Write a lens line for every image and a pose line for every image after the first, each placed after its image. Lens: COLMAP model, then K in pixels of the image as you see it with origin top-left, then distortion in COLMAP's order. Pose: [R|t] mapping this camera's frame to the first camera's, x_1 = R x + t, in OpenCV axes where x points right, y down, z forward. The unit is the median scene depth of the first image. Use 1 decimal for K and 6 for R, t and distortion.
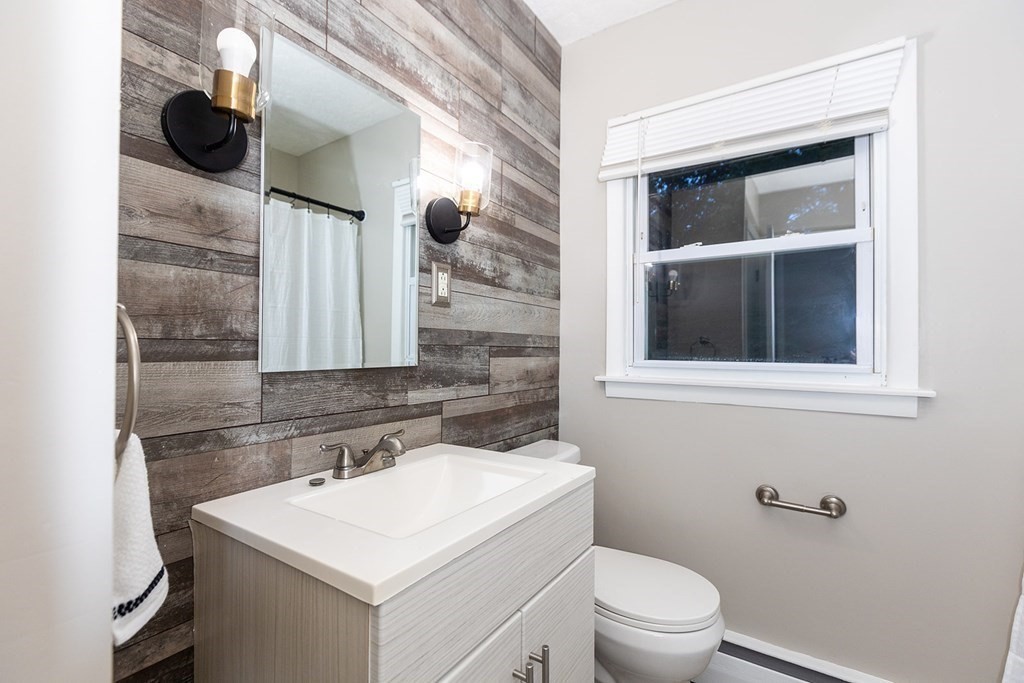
lens RADIAL K [[459.9, 0, 510.2], [0, 459.9, 337.8], [0, 0, 1]] dist [0.000639, -0.000282]
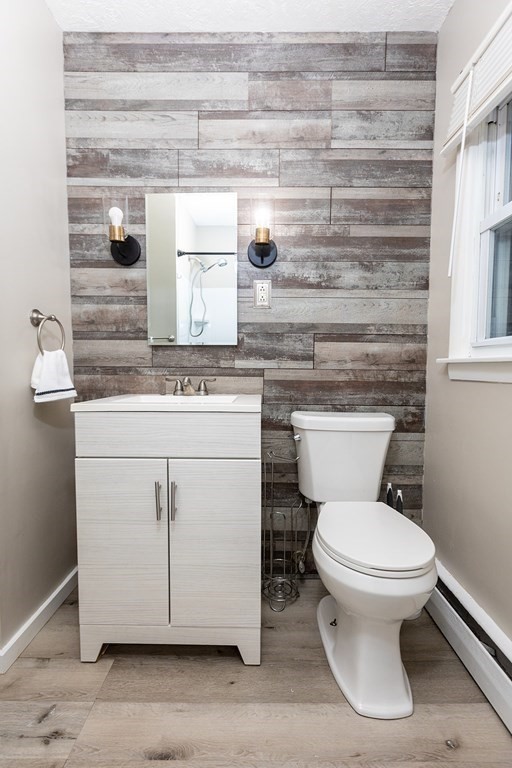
lens RADIAL K [[344.9, 0, 256.0], [0, 344.9, 384.0], [0, 0, 1]] dist [0.000639, -0.000282]
pose [[0.531824, 0.046385, -0.845584, 0.783520], [0.015924, 0.997775, 0.064749, 0.104586], [0.846705, -0.047900, 0.529902, 0.317351]]
